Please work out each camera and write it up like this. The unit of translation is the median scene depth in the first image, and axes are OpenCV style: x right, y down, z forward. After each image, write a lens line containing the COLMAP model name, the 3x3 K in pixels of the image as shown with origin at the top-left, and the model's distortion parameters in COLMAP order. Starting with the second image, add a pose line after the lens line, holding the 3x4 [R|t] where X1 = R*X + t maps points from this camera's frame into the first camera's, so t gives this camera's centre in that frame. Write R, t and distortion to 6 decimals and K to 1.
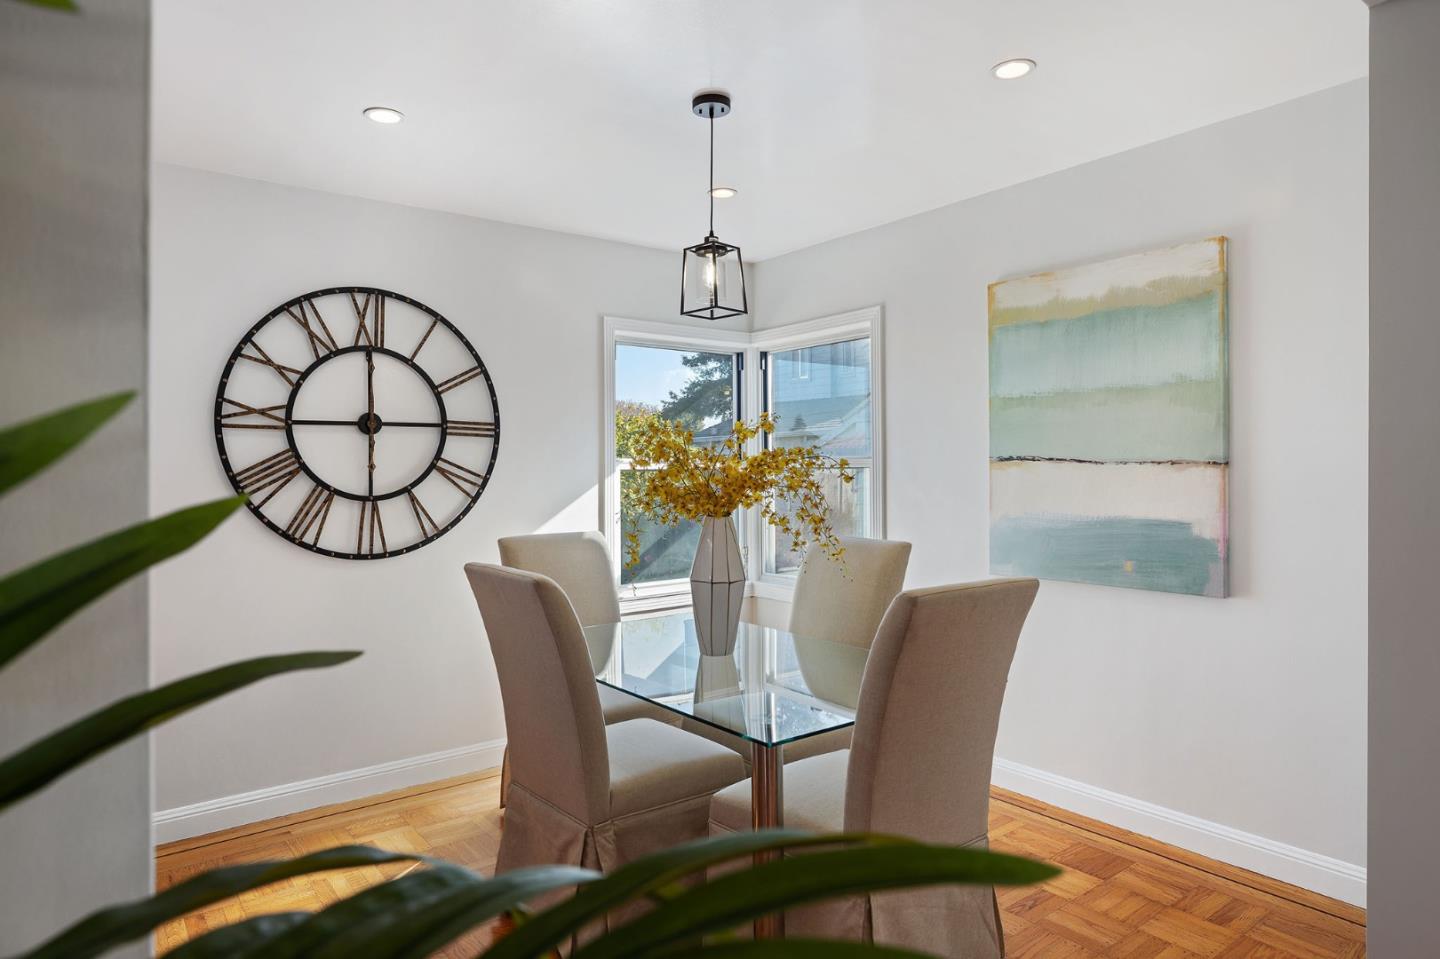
lens RADIAL K [[896.8, 0, 725.2], [0, 896.8, 474.4], [0, 0, 1]] dist [0.002704, 0.010535]
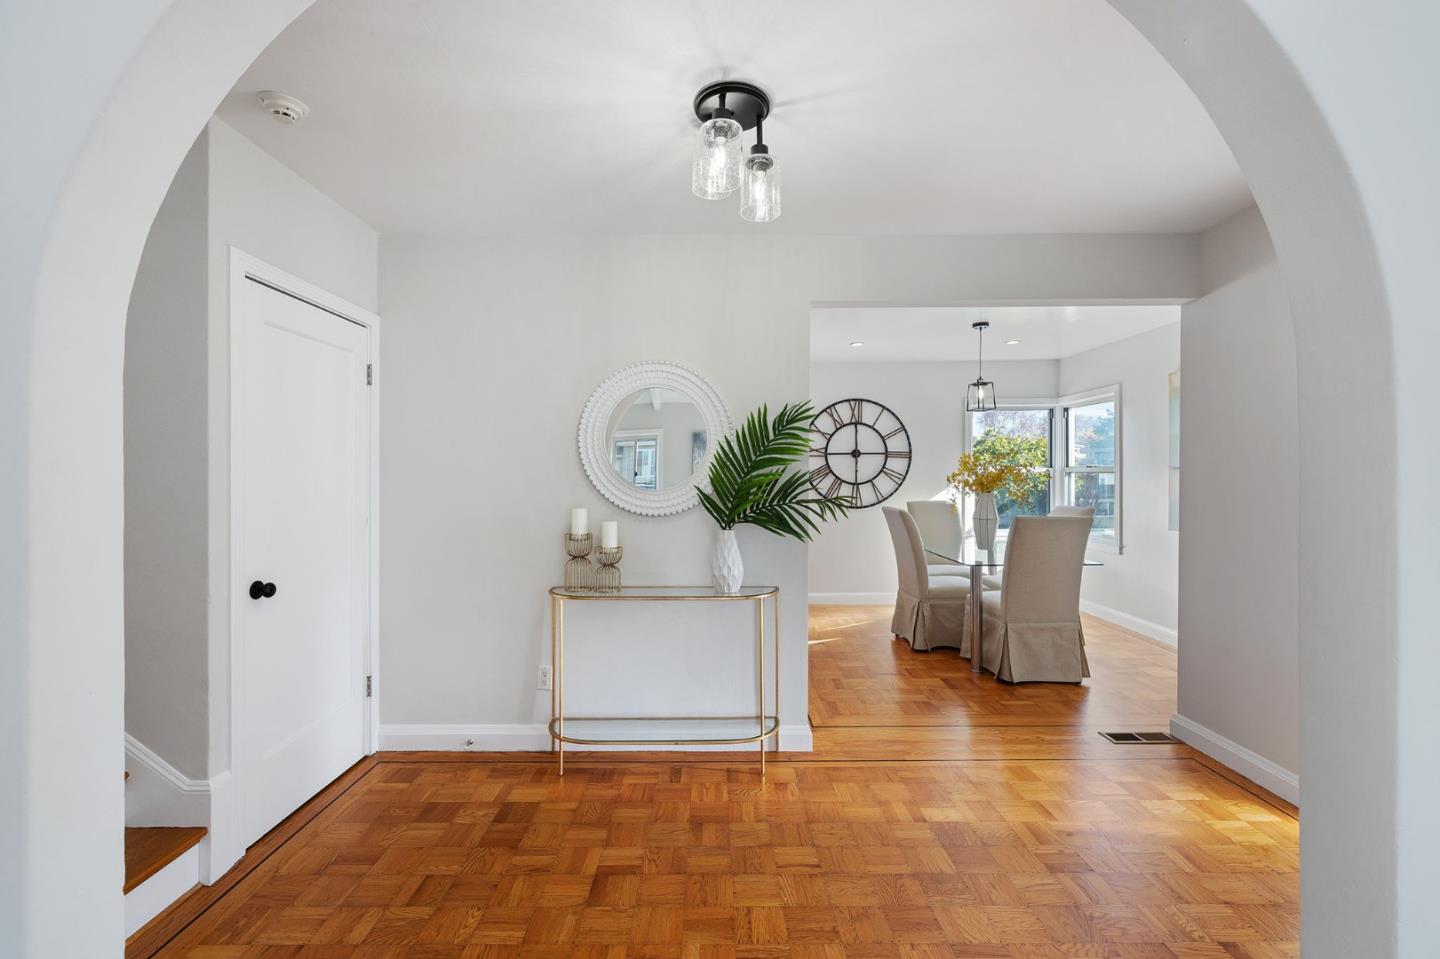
lens RADIAL K [[613.8, 0, 710.4], [0, 613.8, 473.3], [0, 0, 1]] dist [0.006561, -0.000485]
pose [[0.795072, 0.004431, -0.606499, 0.309300], [-0.003764, 0.999990, 0.002373, -0.004939], [0.606504, 0.000396, 0.795080, -0.584263]]
